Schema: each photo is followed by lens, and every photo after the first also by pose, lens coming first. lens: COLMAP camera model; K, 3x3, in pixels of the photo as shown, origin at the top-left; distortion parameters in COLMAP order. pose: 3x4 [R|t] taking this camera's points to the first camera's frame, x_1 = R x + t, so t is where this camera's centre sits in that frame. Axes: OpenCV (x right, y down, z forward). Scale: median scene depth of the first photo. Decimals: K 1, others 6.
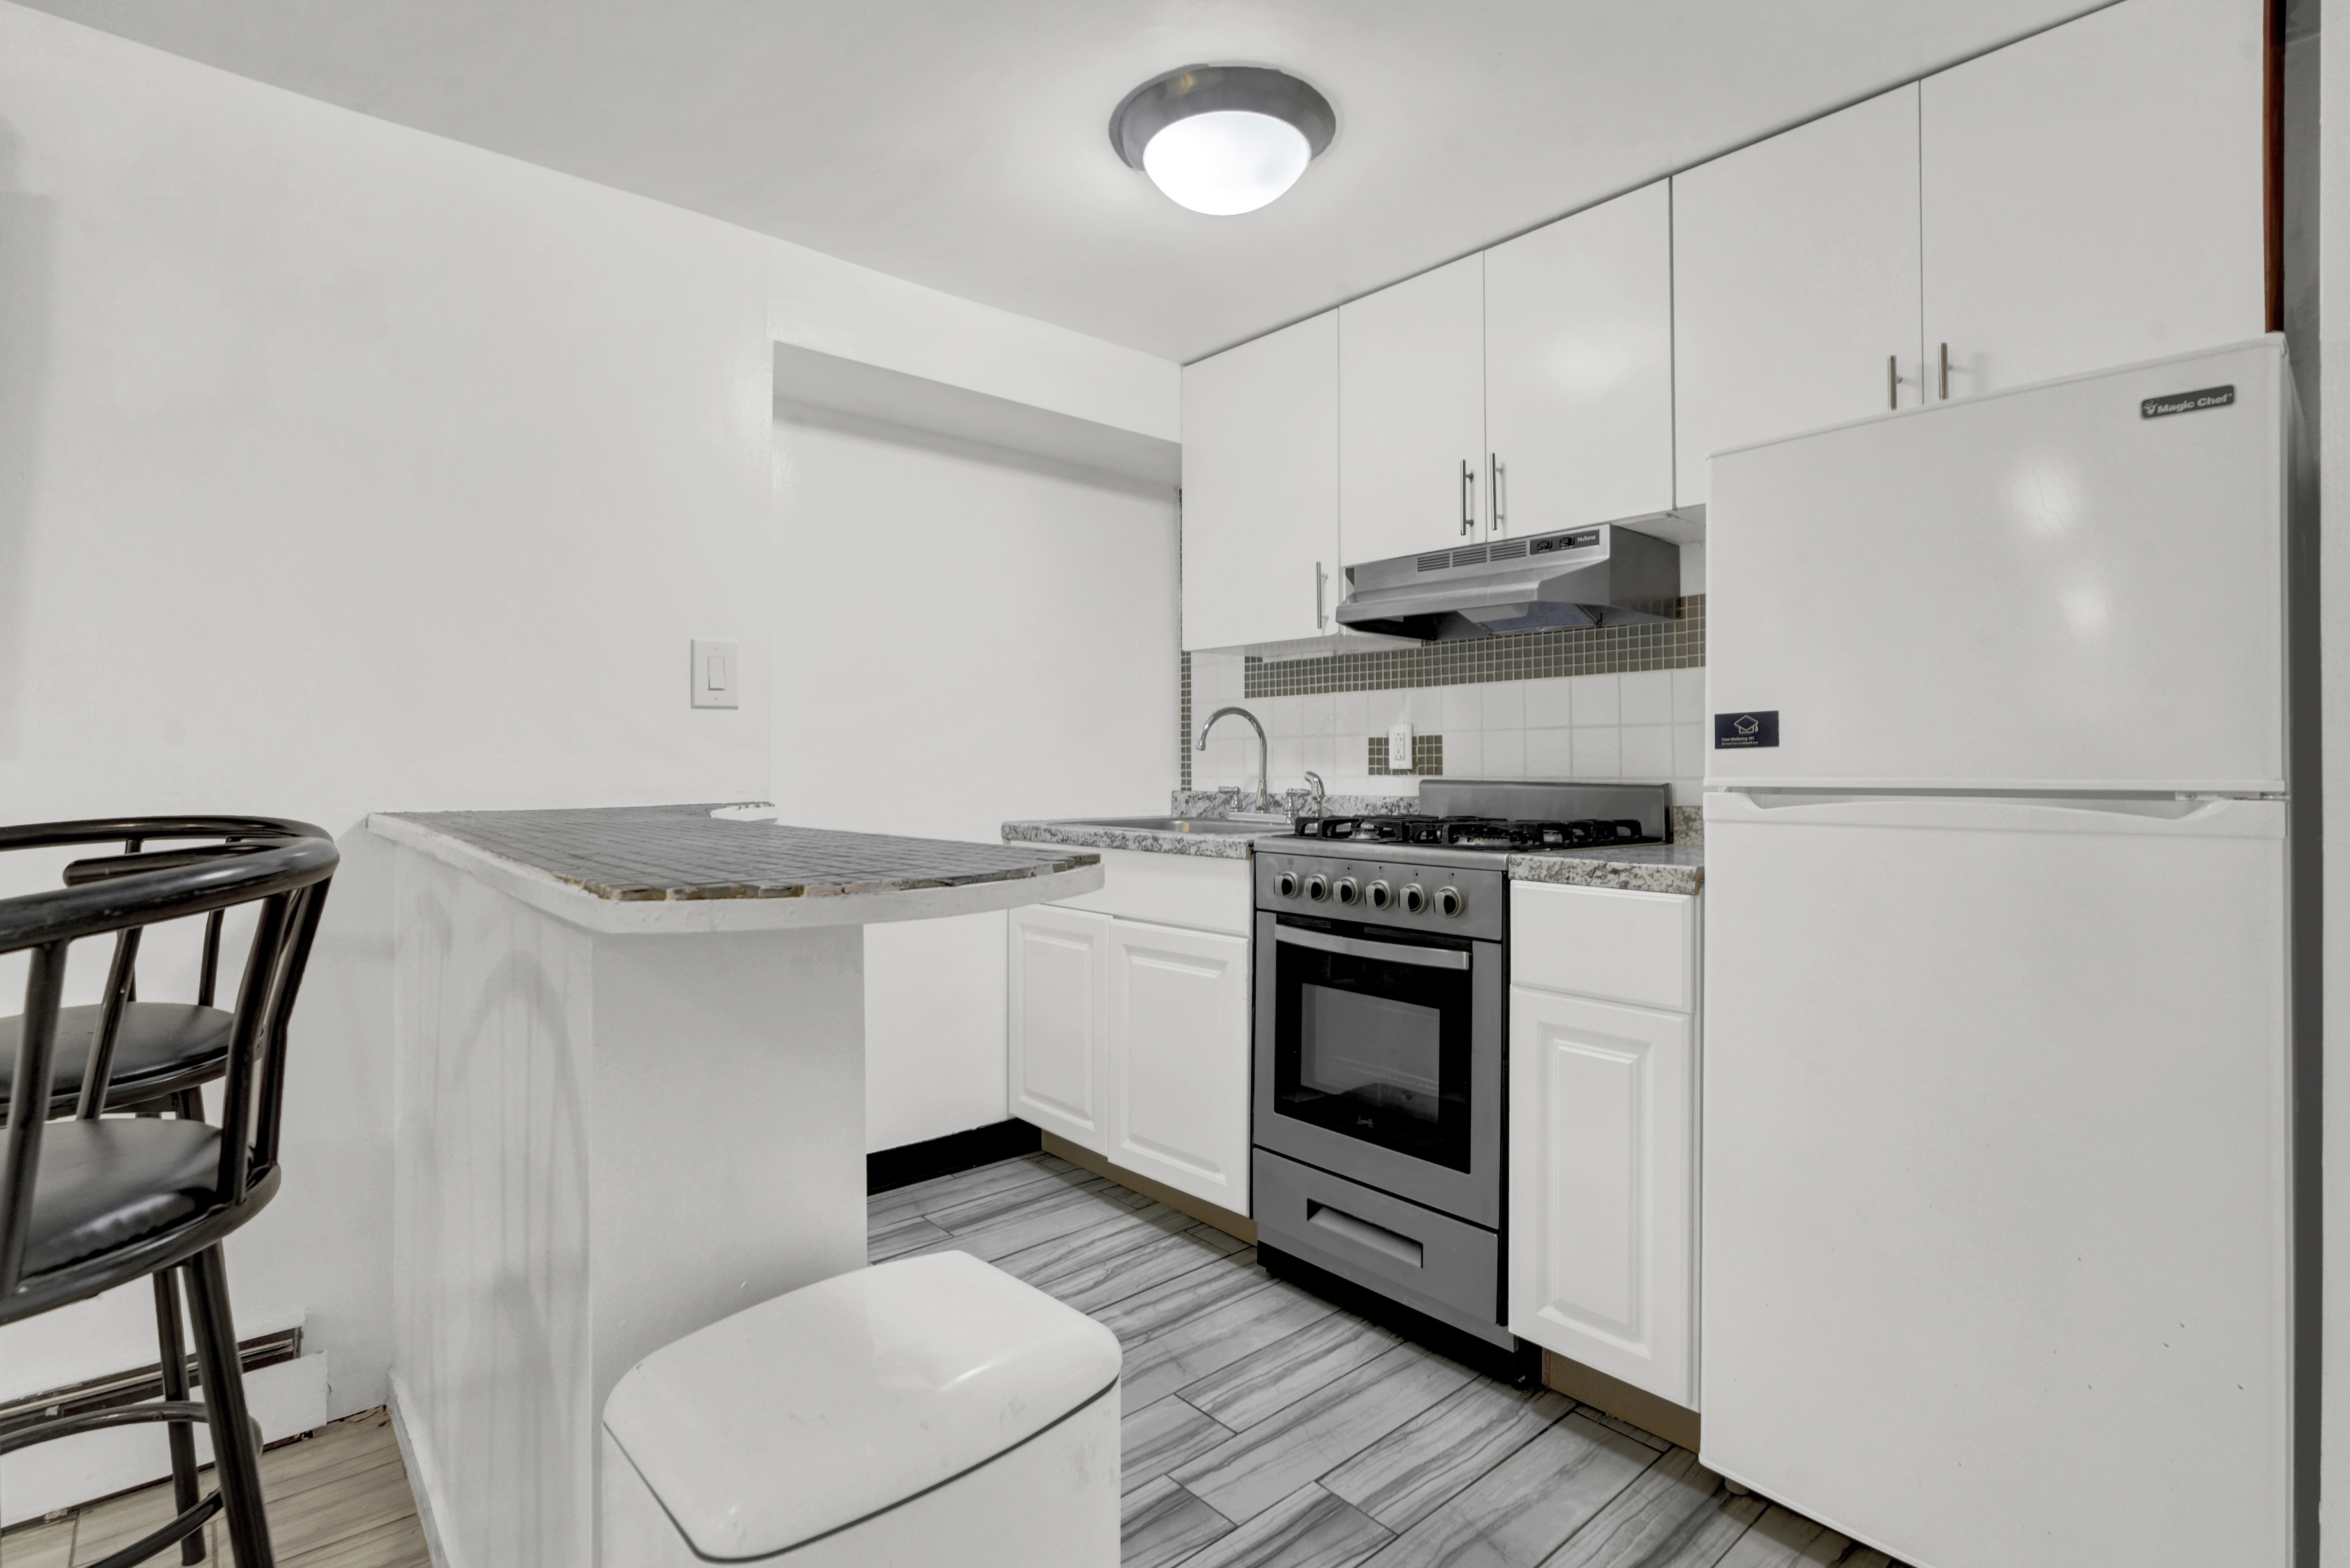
lens RADIAL K [[1108.5, 0, 1171.4], [0, 1108.5, 746.8], [0, 0, 1]] dist [-0.004038, -0.000494]
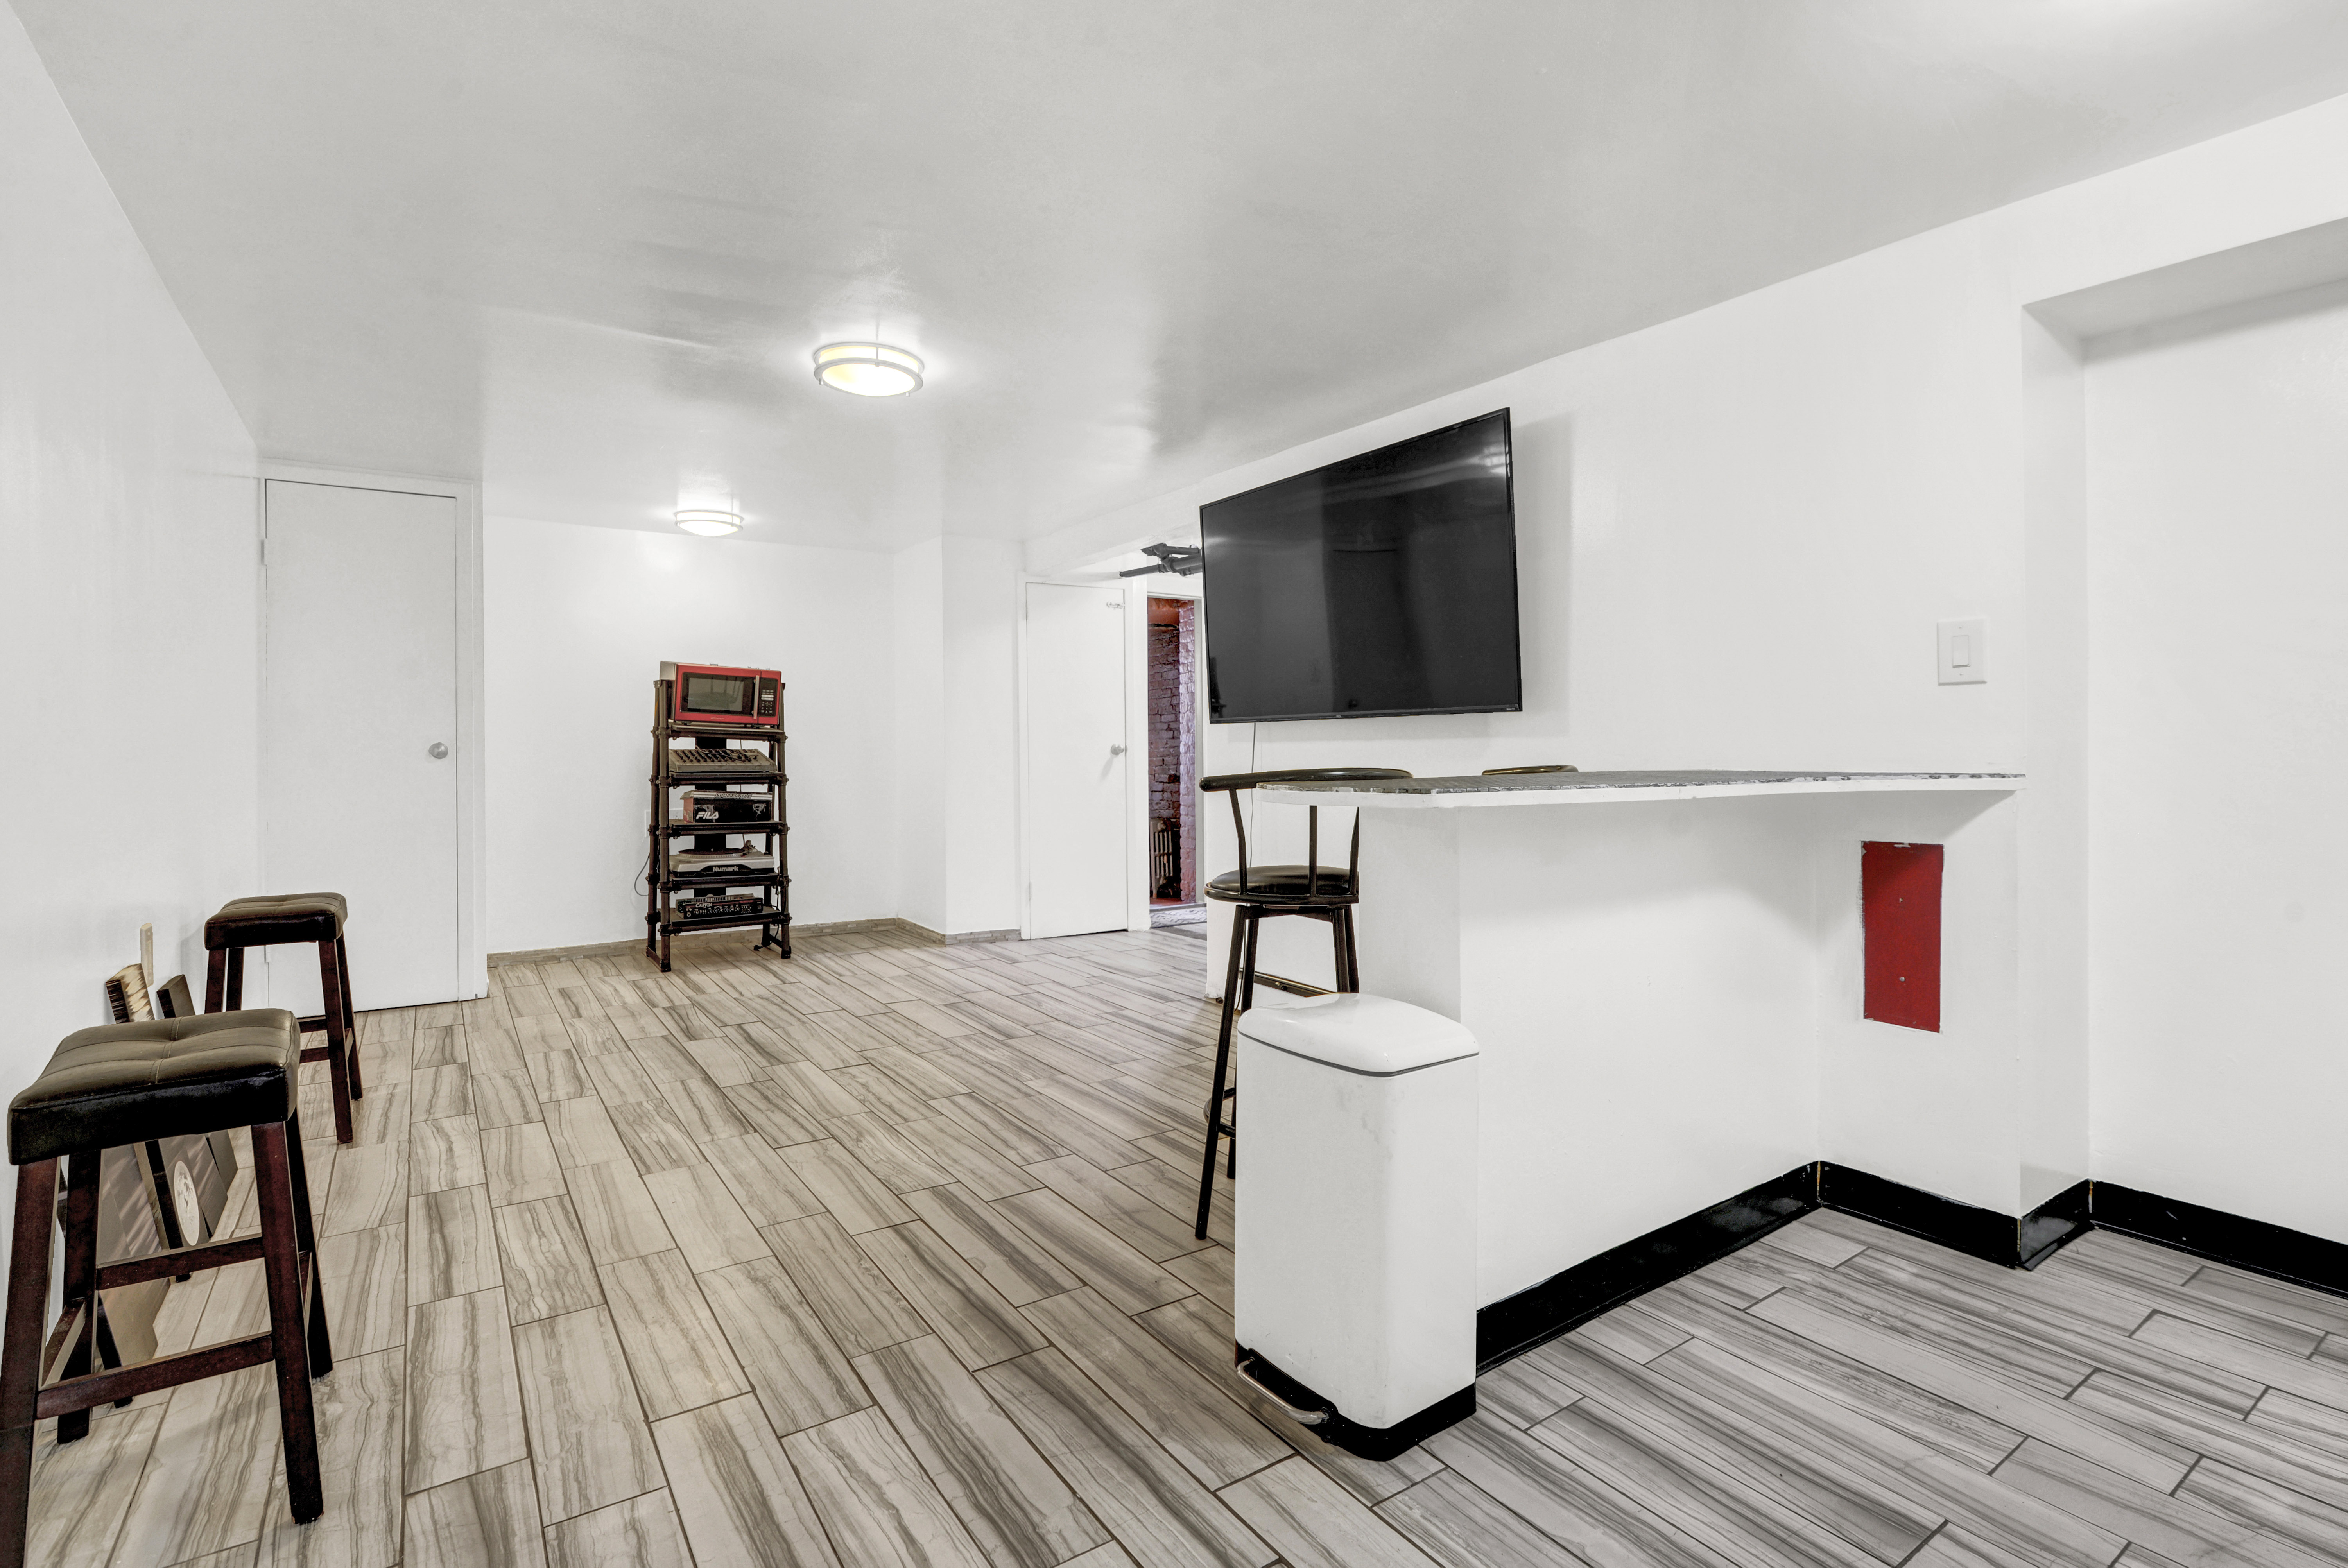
lens RADIAL K [[1105.5, 0, 1172.2], [0, 1105.5, 760.0], [0, 0, 1]] dist [-0.014062, 0.000006]
pose [[-0.122505, 0.014942, -0.992355, 0.733089], [0.017020, 0.999771, 0.012953, 0.011692], [0.992322, -0.015303, -0.122732, 0.379412]]
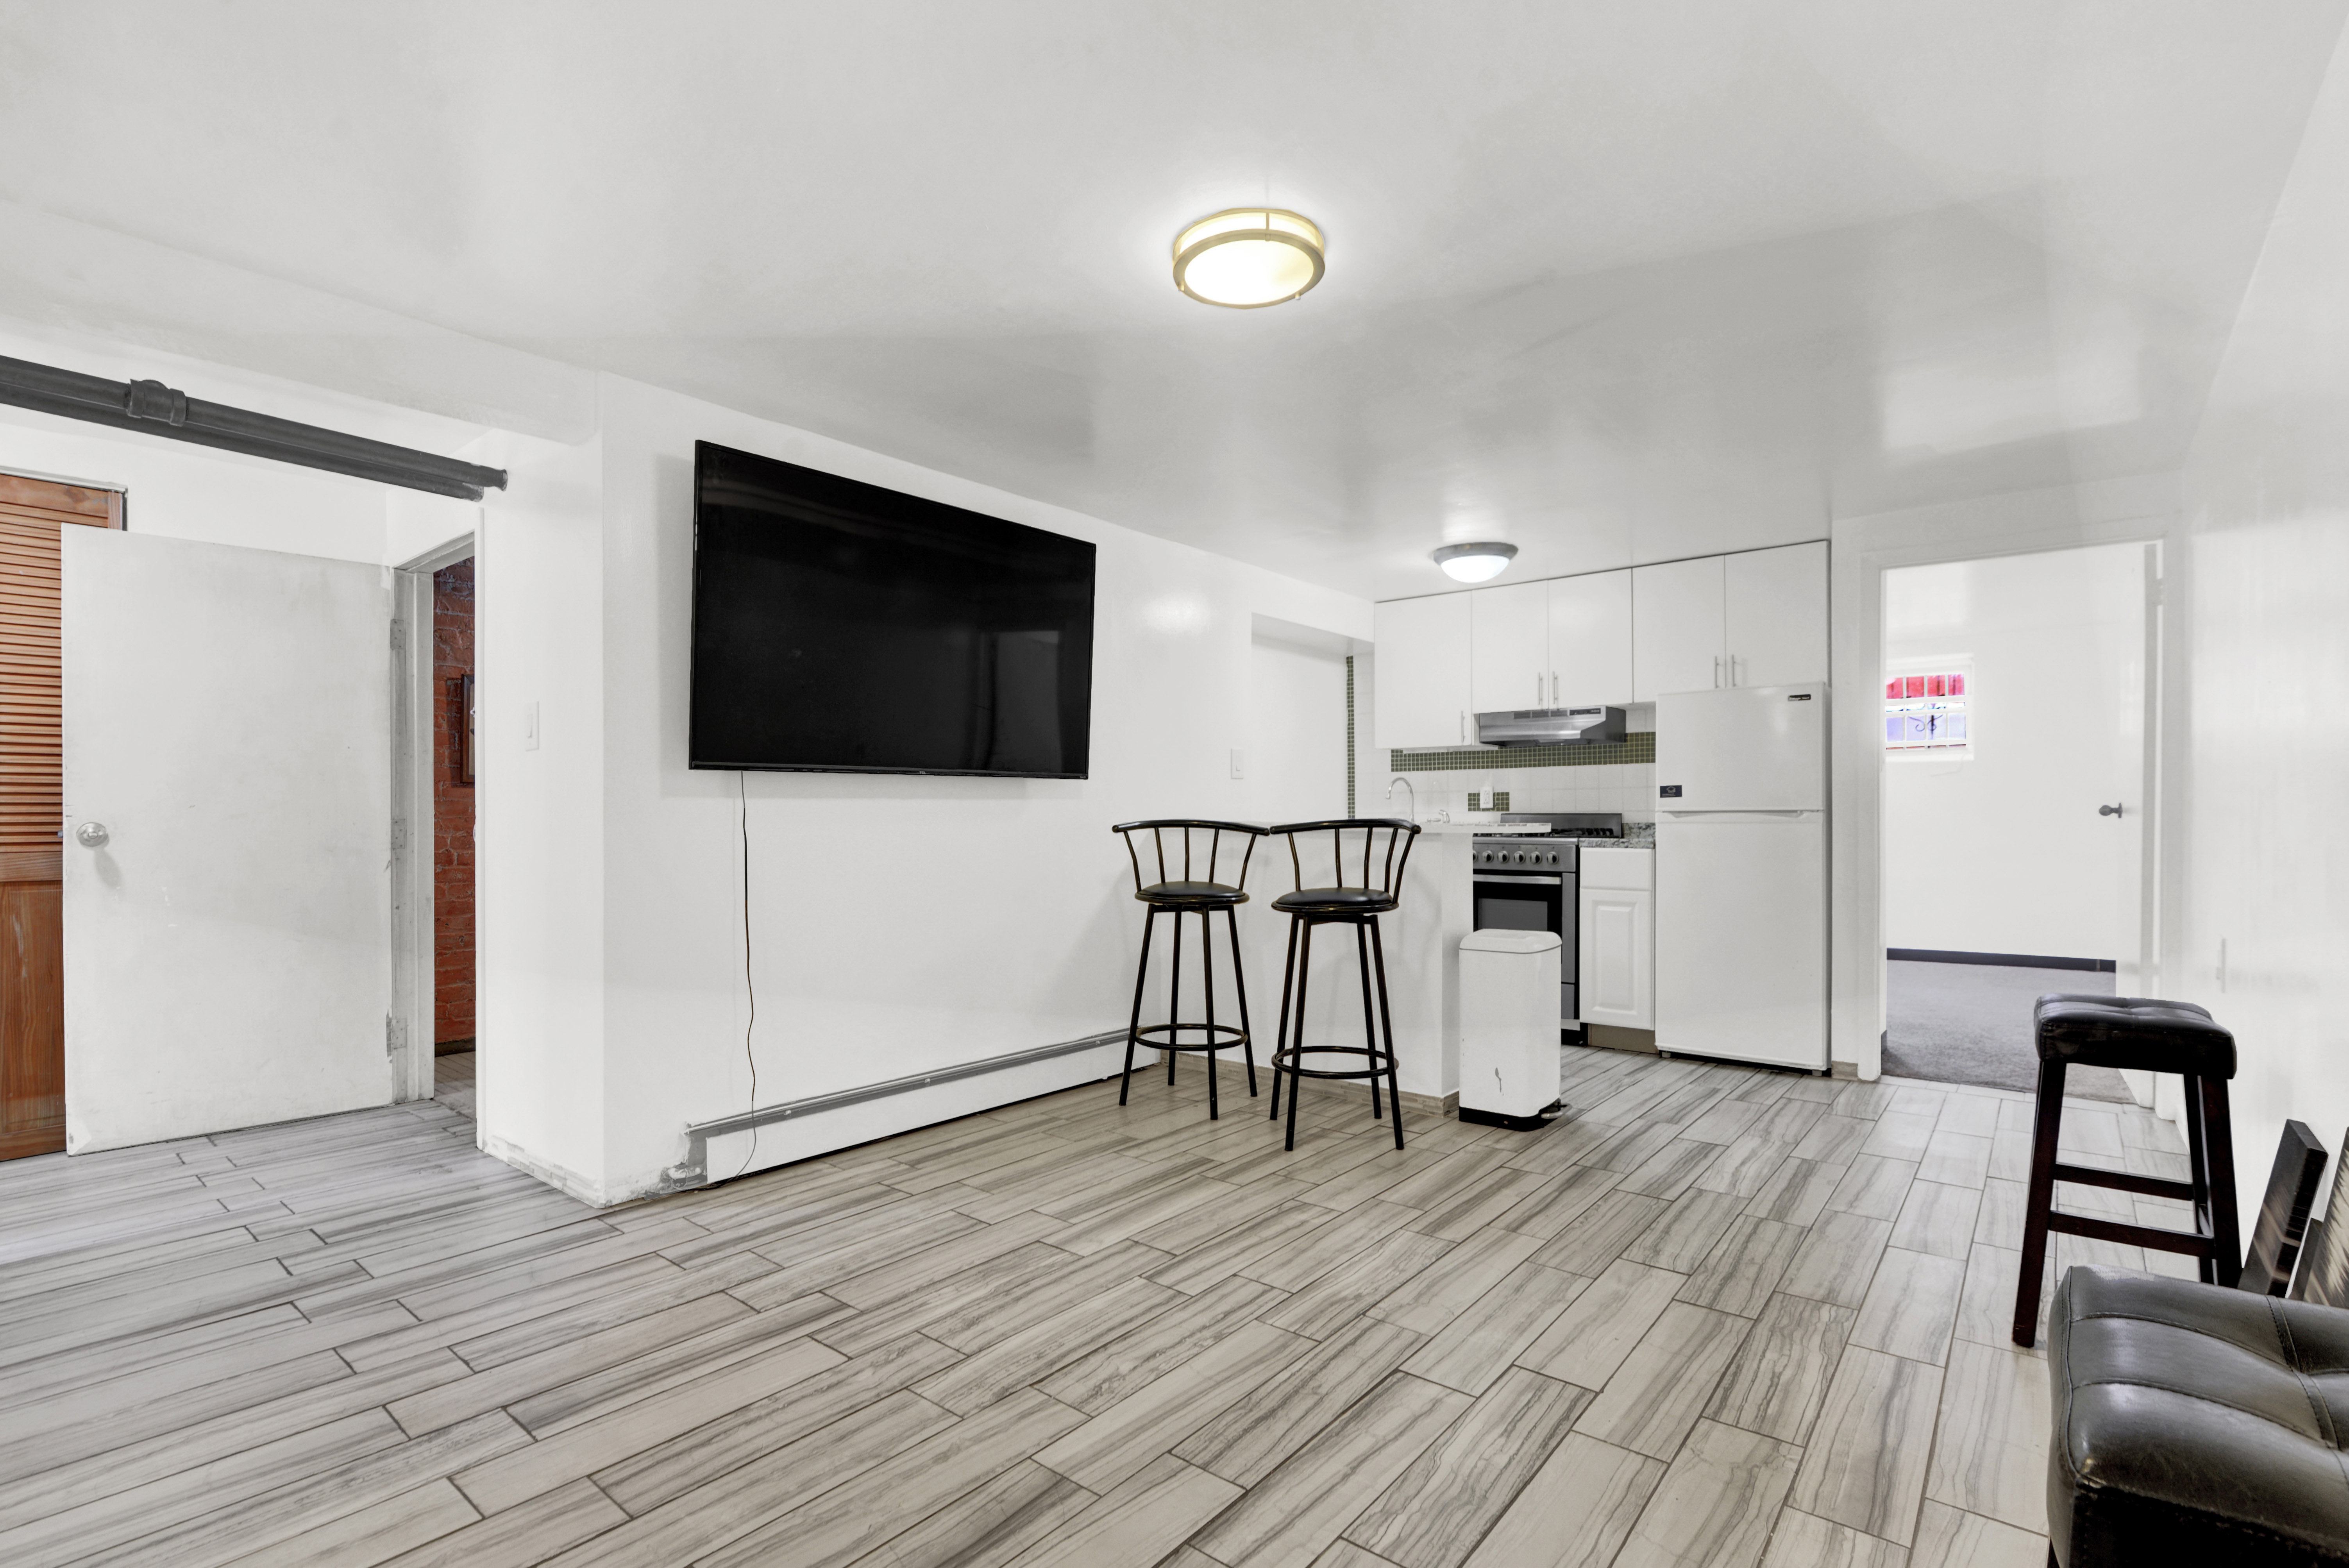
lens RADIAL K [[1094.0, 0, 1179.8], [0, 1094.0, 812.1], [0, 0, 1]] dist [-0.014753, -0.000216]
pose [[0.985637, 0.001733, 0.168870, -0.922645], [-0.003510, 0.999942, 0.010223, 0.011680], [-0.168843, -0.010668, 0.985585, -1.198065]]
